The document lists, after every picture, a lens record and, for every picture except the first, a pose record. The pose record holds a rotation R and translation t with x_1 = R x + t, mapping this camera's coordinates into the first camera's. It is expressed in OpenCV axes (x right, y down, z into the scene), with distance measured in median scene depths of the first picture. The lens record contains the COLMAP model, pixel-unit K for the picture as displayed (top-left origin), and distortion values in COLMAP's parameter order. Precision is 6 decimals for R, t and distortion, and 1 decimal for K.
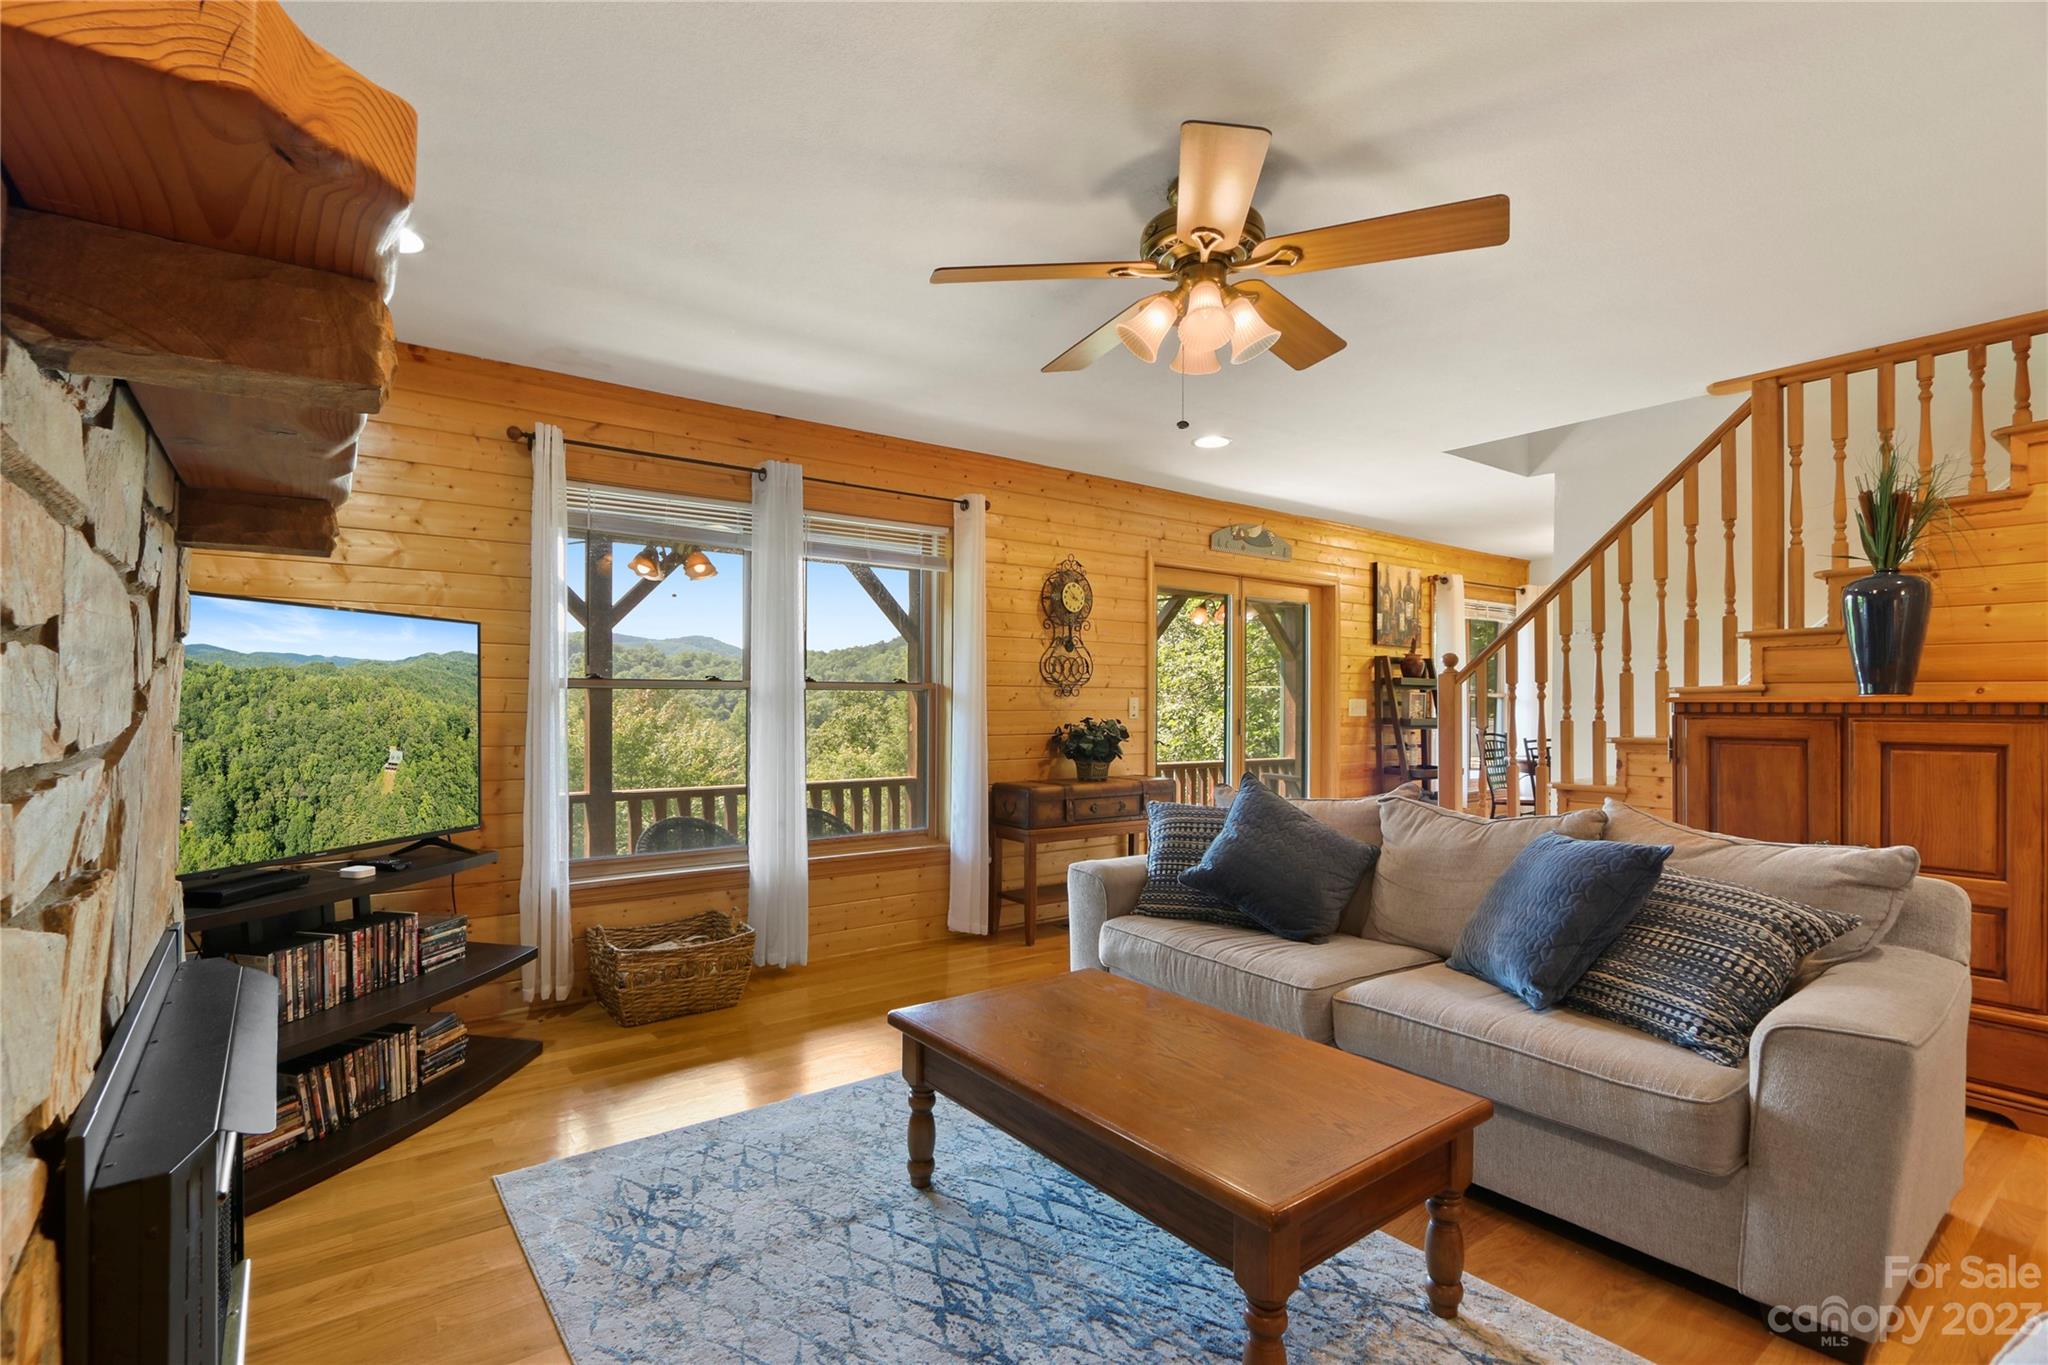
lens RADIAL K [[953.1, 0, 1038.1], [0, 953.1, 690.1], [0, 0, 1]] dist [-0.009228, 0.003639]
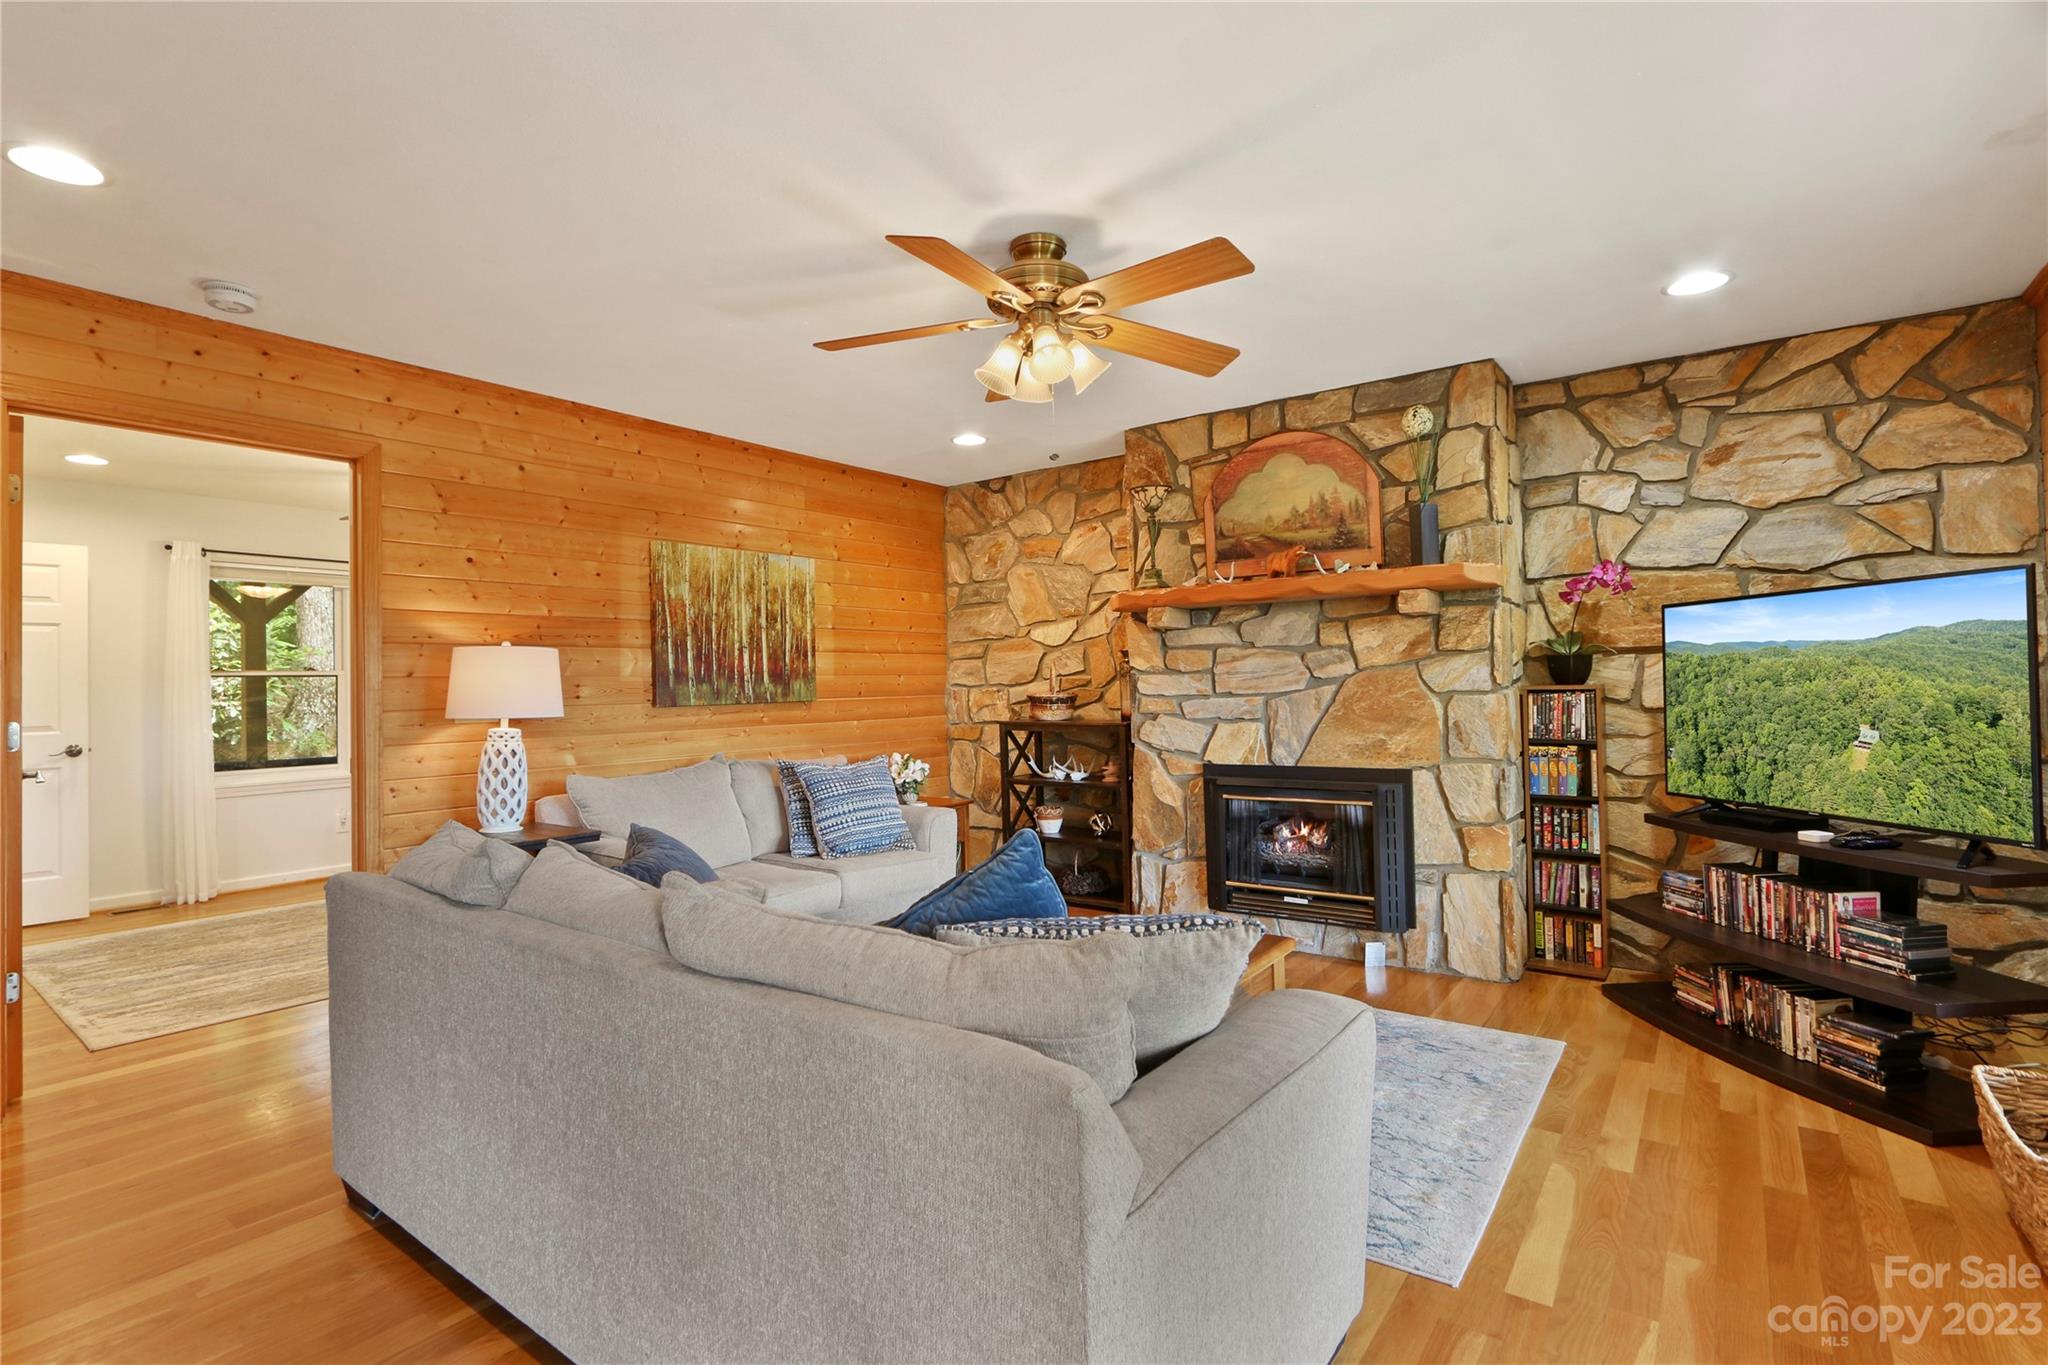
lens RADIAL K [[953.1, 0, 1072.4], [0, 953.1, 668.2], [0, 0, 1]] dist [-0.009228, 0.003639]
pose [[-0.956017, 0.003833, -0.293287, 0.424992], [0.012609, 0.999527, -0.028040, 0.020680], [0.293041, -0.030505, -0.955613, 1.886806]]
